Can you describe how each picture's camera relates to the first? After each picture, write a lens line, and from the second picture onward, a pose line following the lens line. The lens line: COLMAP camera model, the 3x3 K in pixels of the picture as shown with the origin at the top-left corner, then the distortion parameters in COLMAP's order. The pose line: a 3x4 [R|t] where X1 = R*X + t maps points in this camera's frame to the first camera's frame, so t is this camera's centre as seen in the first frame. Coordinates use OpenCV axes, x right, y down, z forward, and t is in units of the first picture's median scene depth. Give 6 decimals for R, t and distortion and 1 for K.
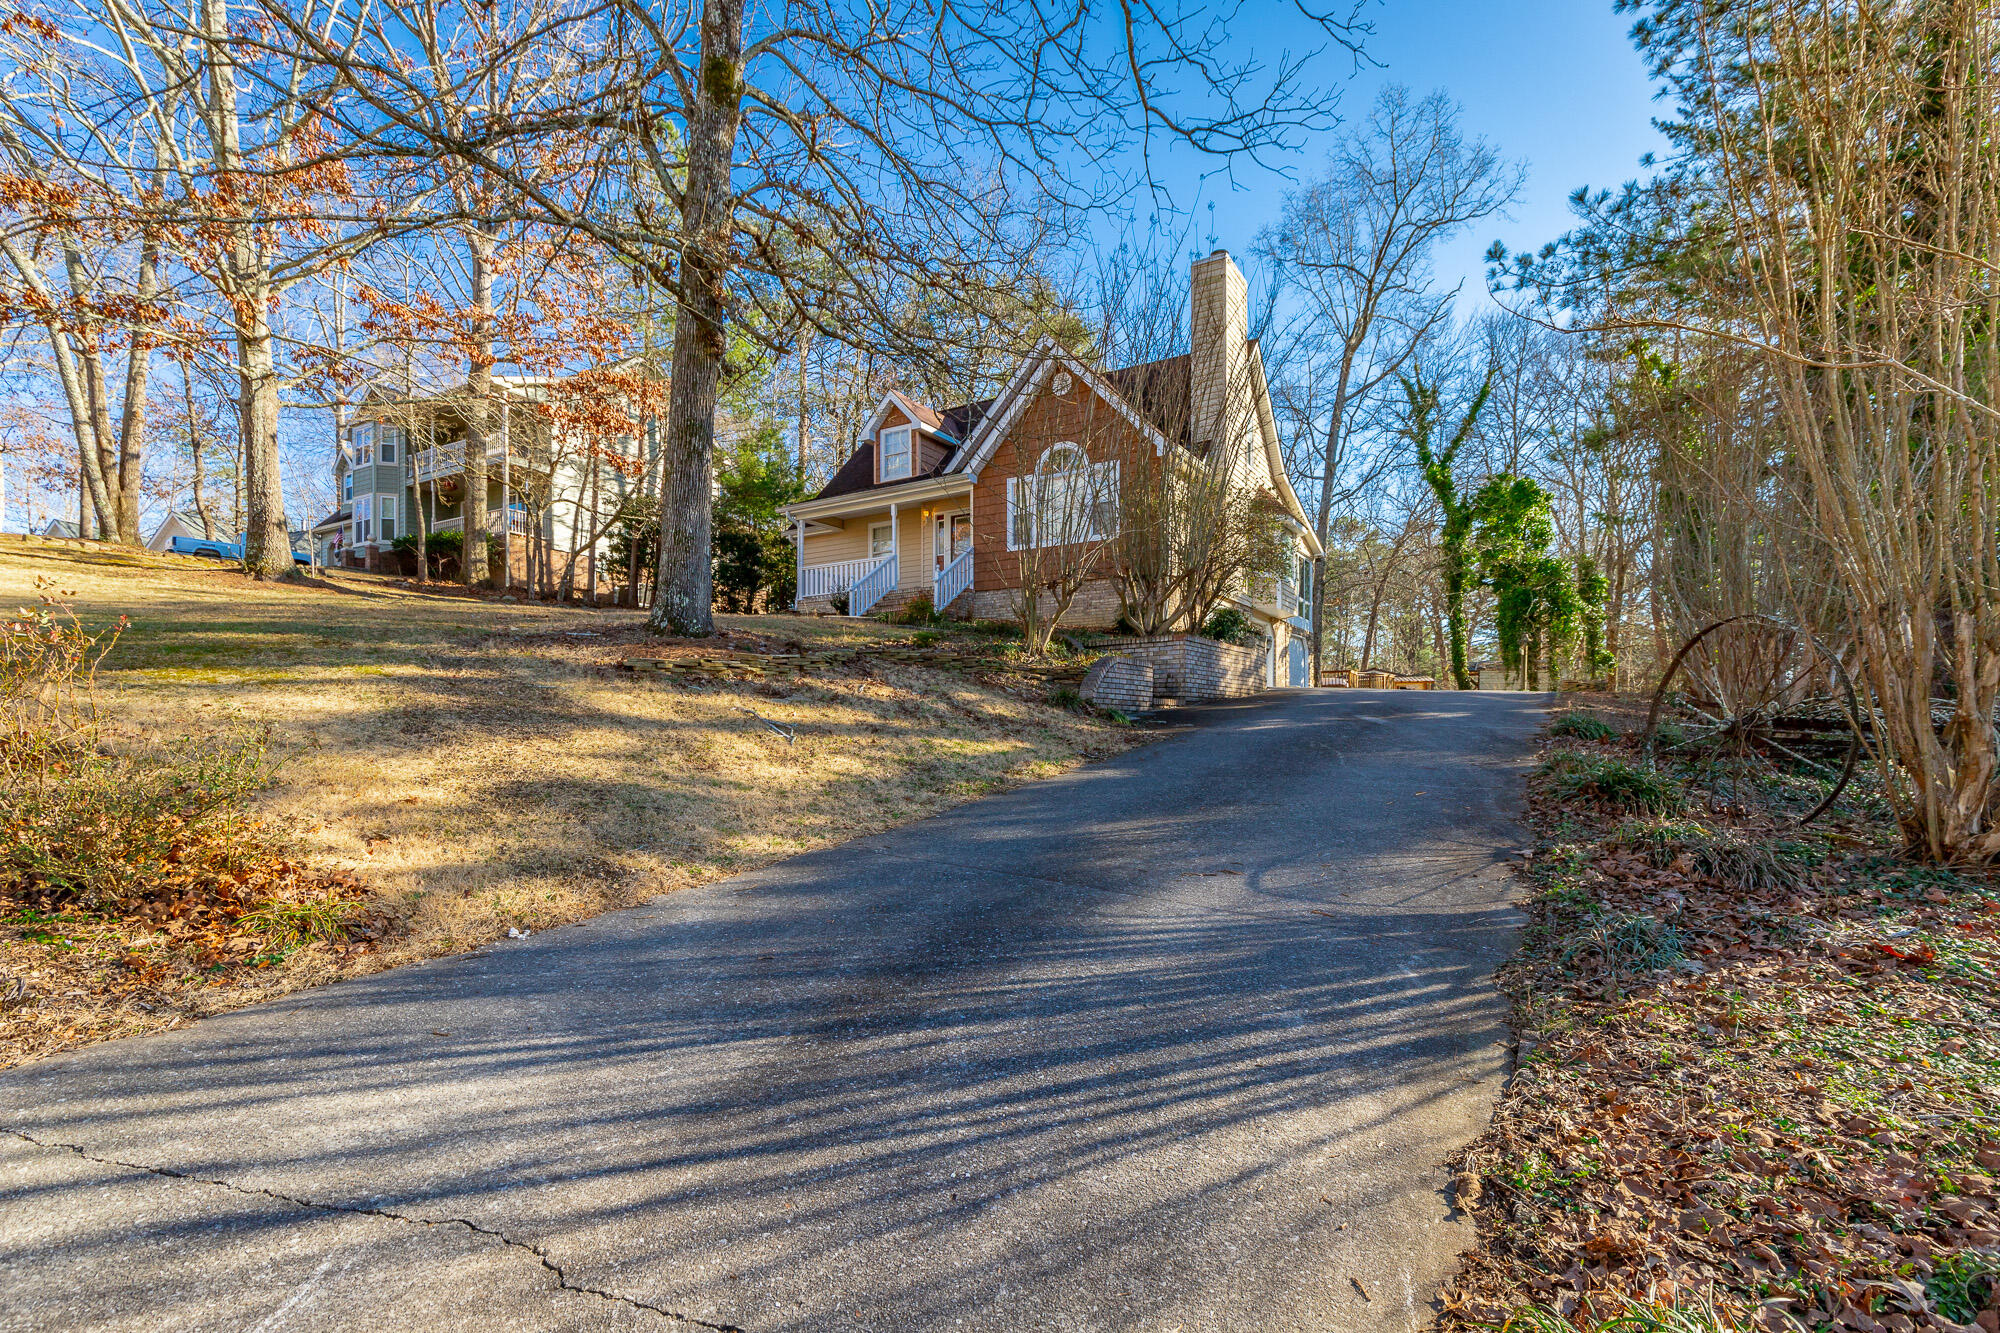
lens RADIAL K [[922.9, 0, 1002.1], [0, 922.9, 760.1], [0, 0, 1]] dist [0.003801, 0.000493]
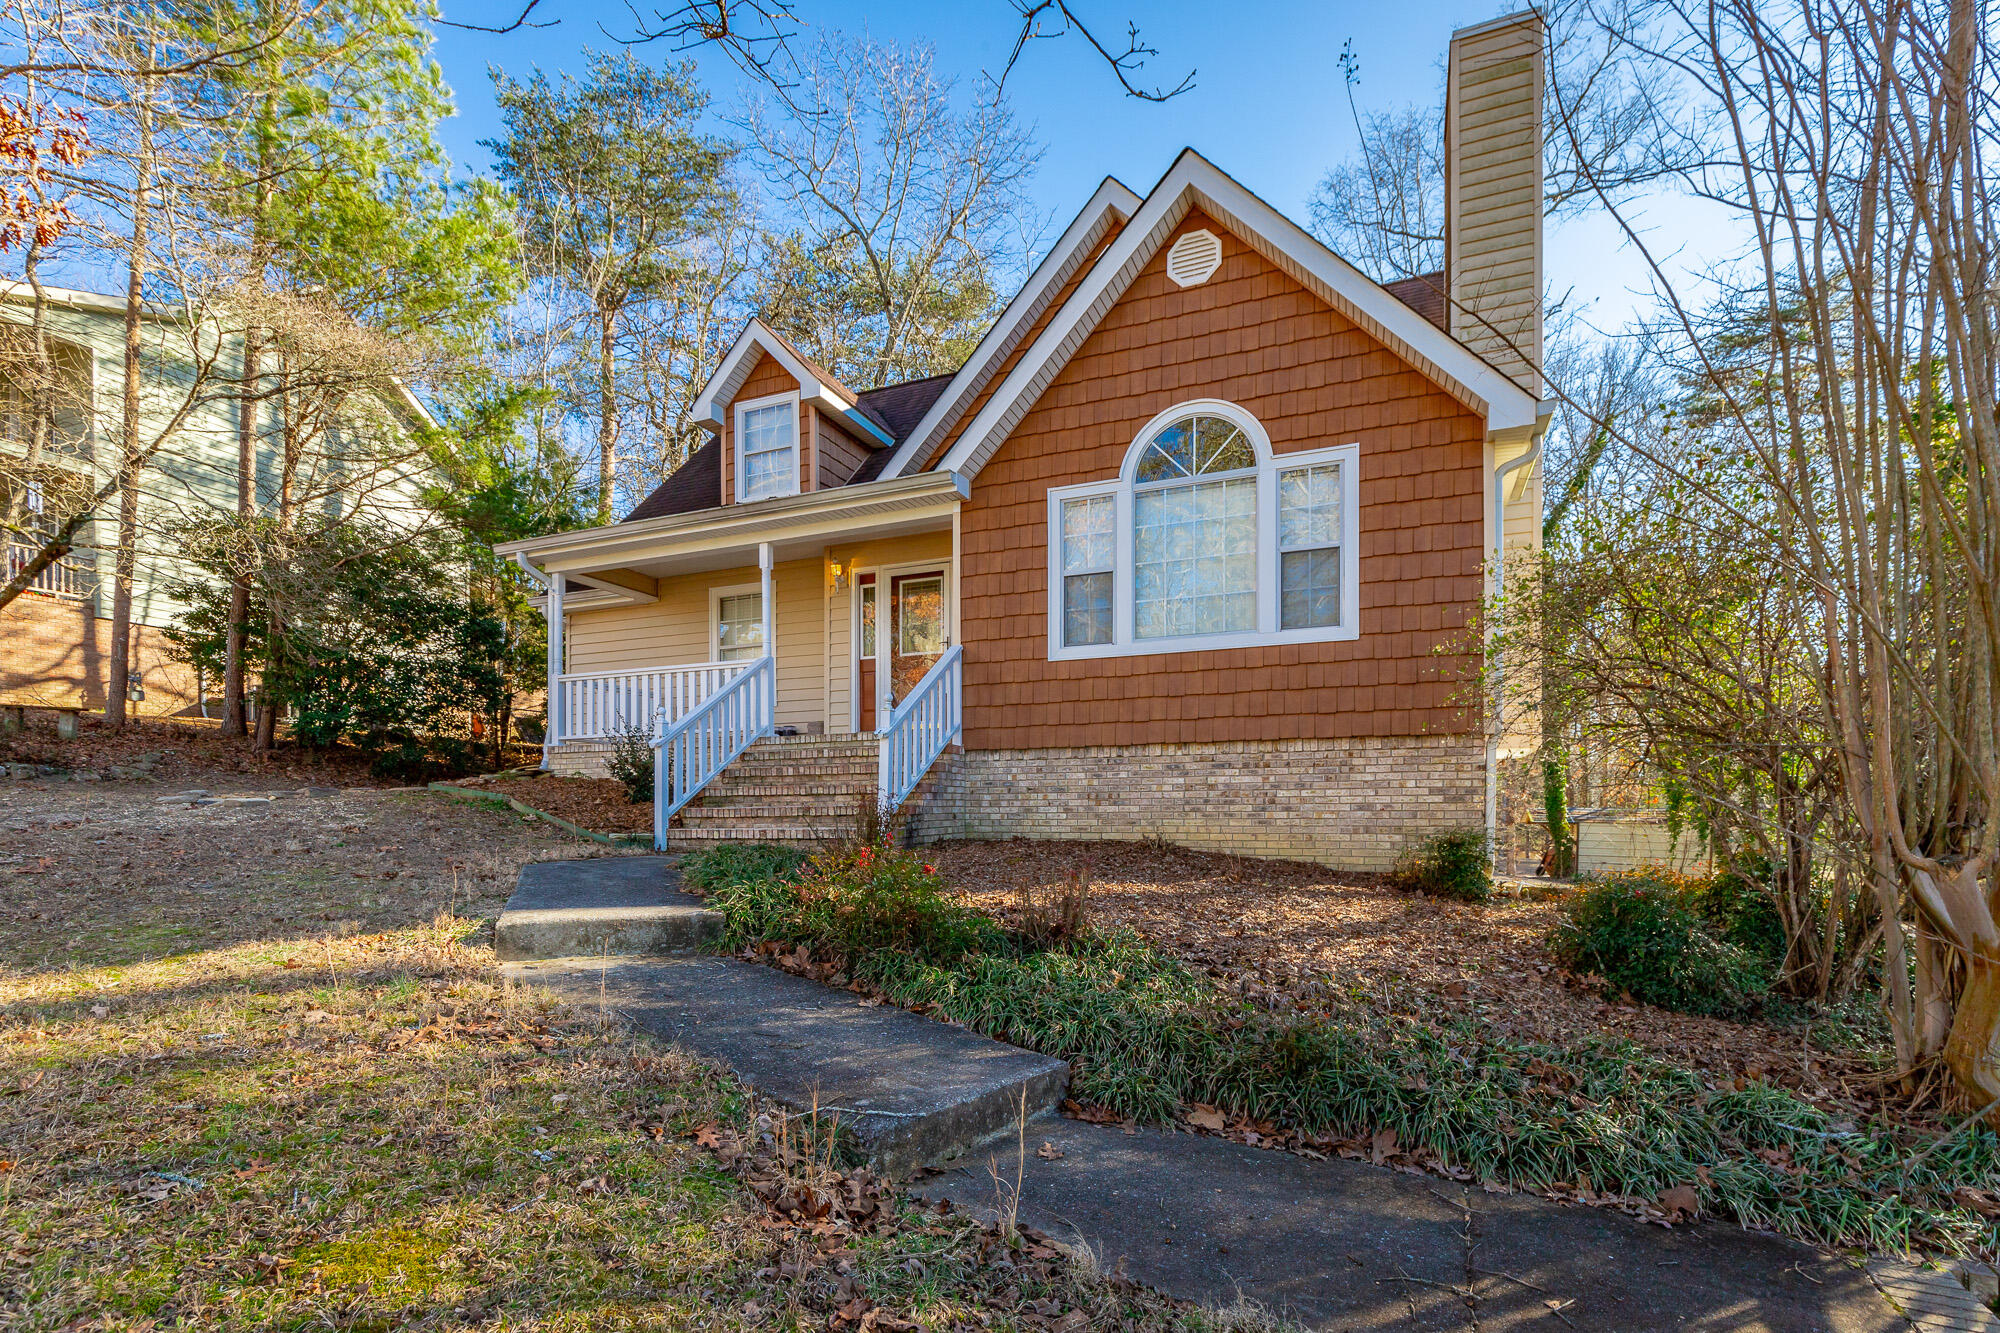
lens RADIAL K [[903.9, 0, 1001.7], [0, 903.9, 819.0], [0, 0, 1]] dist [0.002460, 0.000121]
pose [[0.987516, -0.000485, 0.157519, -0.079553], [0.003959, 0.999756, -0.021740, -0.144972], [-0.157470, 0.022092, 0.987277, 0.597684]]
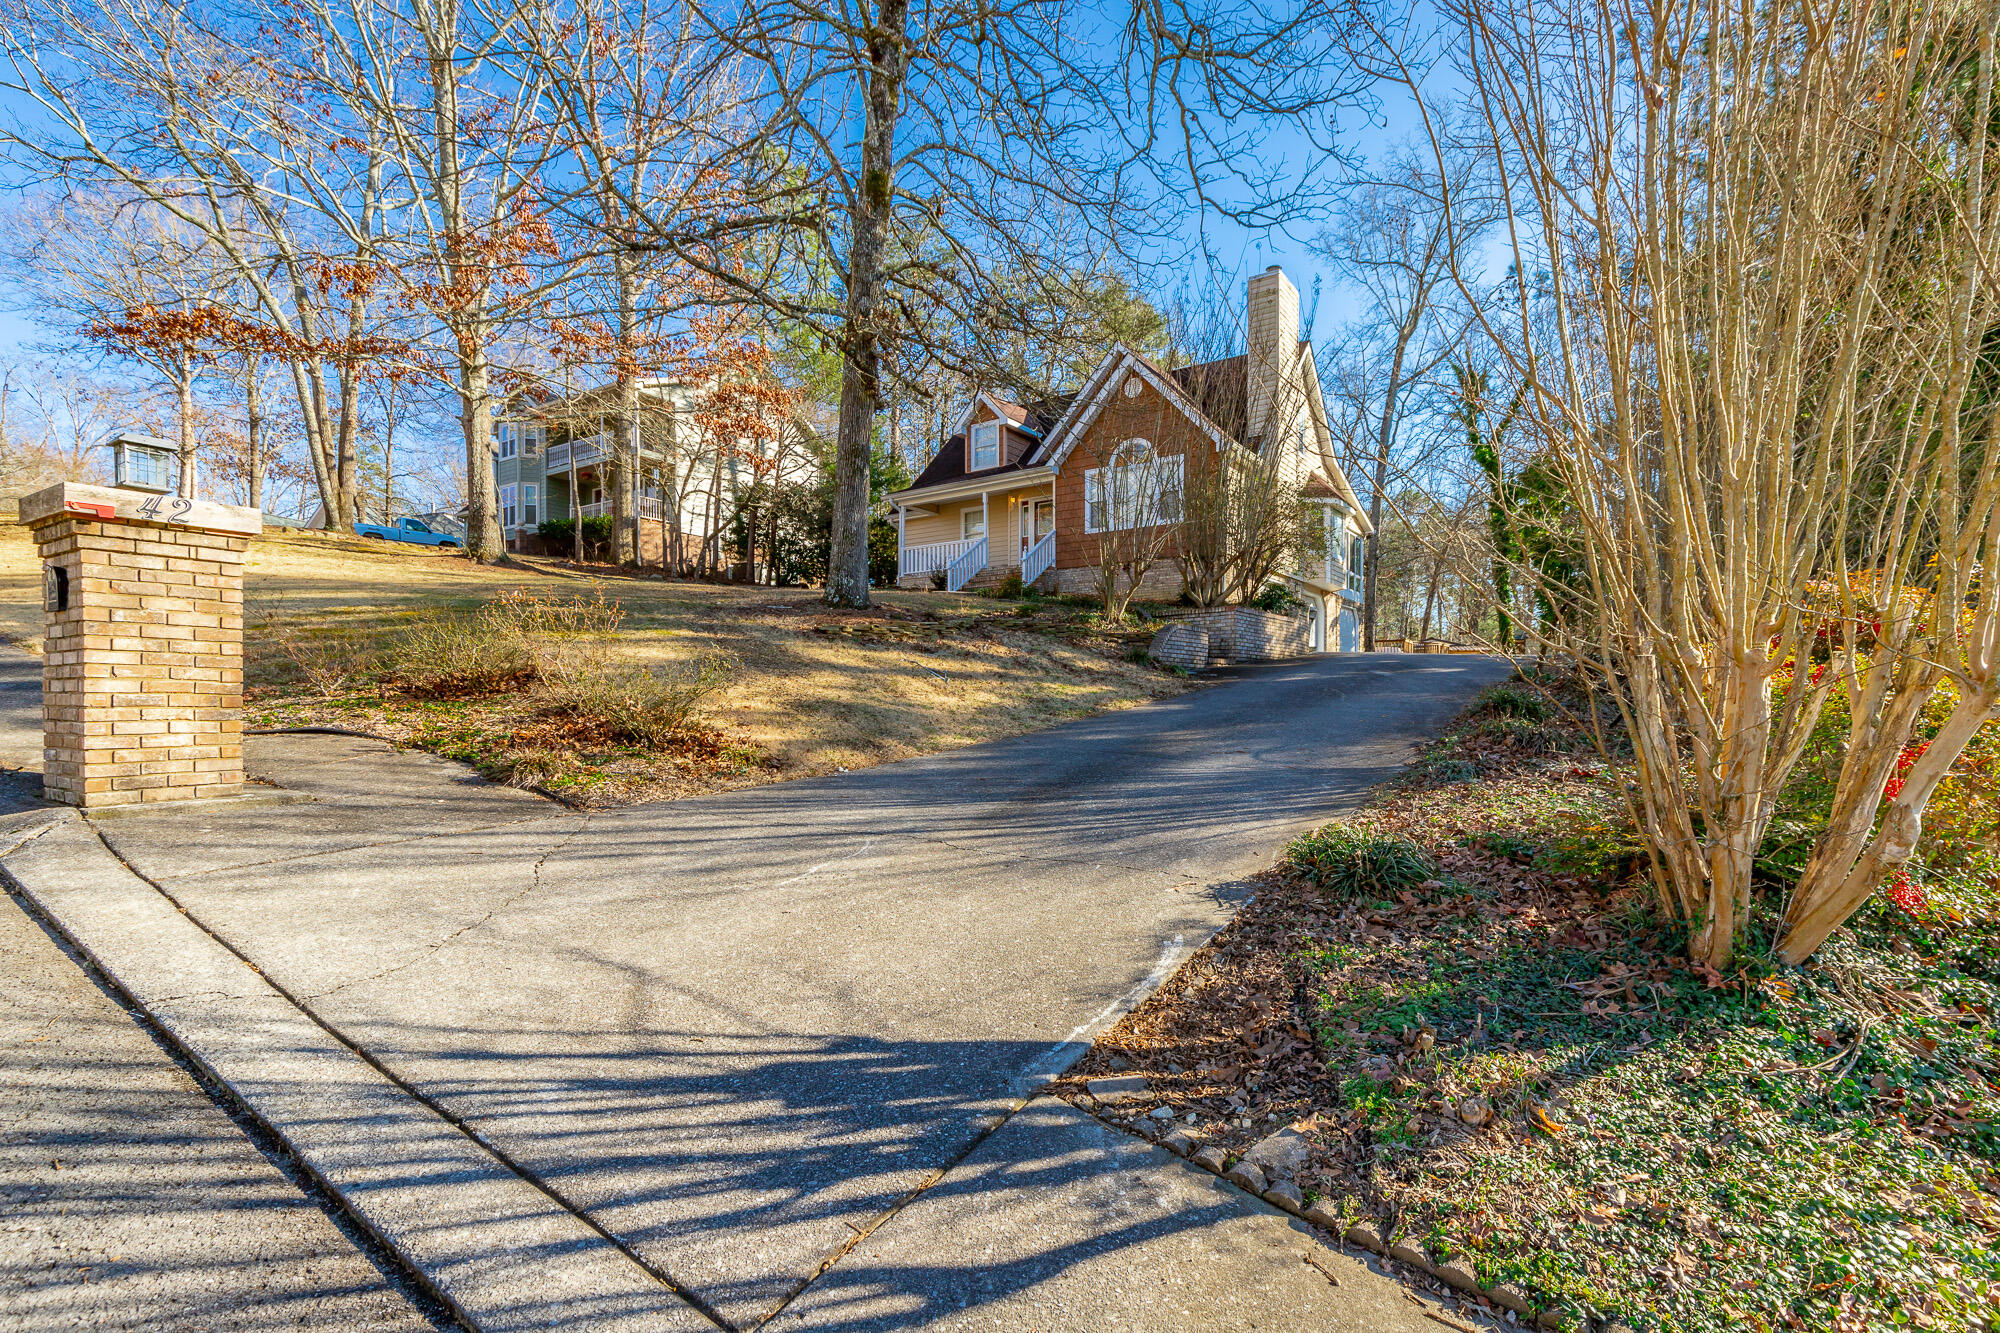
lens RADIAL K [[926.8, 0, 1030.8], [0, 926.8, 737.8], [0, 0, 1]] dist [0.005592, -0.000229]
pose [[0.999160, 0.002940, -0.040862, -0.014074], [-0.002698, 0.999978, 0.005980, 0.020411], [0.040879, -0.005865, 0.999147, -0.154513]]
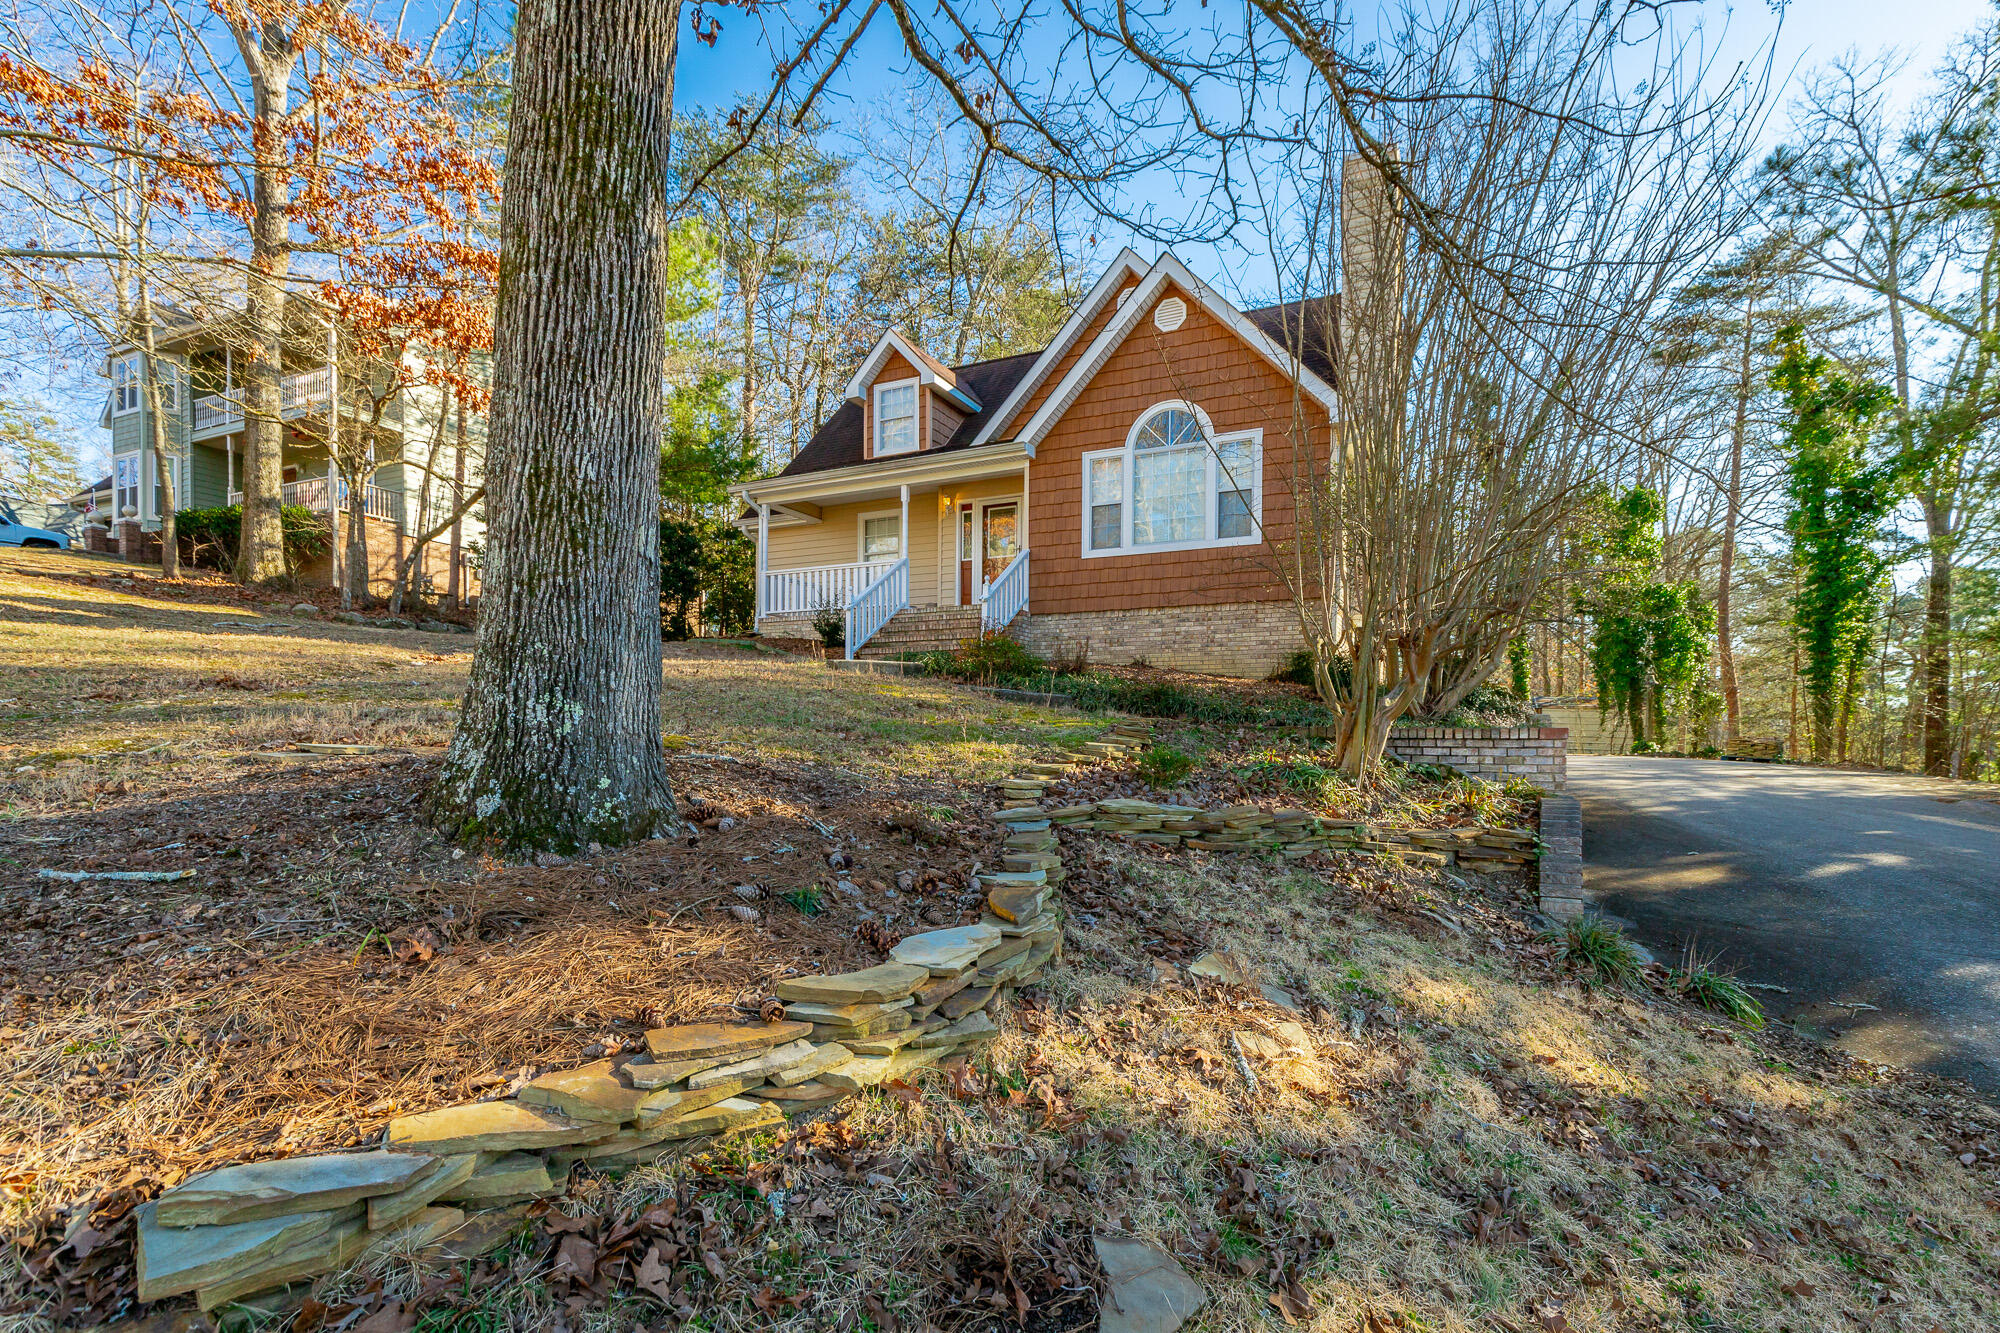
lens RADIAL K [[899.9, 0, 1024.5], [0, 899.9, 763.3], [0, 0, 1]] dist [0.002454, 0.000164]
pose [[0.993497, 0.003661, 0.113799, -0.112019], [-0.004296, 0.999977, 0.005336, -0.076708], [-0.113777, -0.005791, 0.993489, 0.336917]]
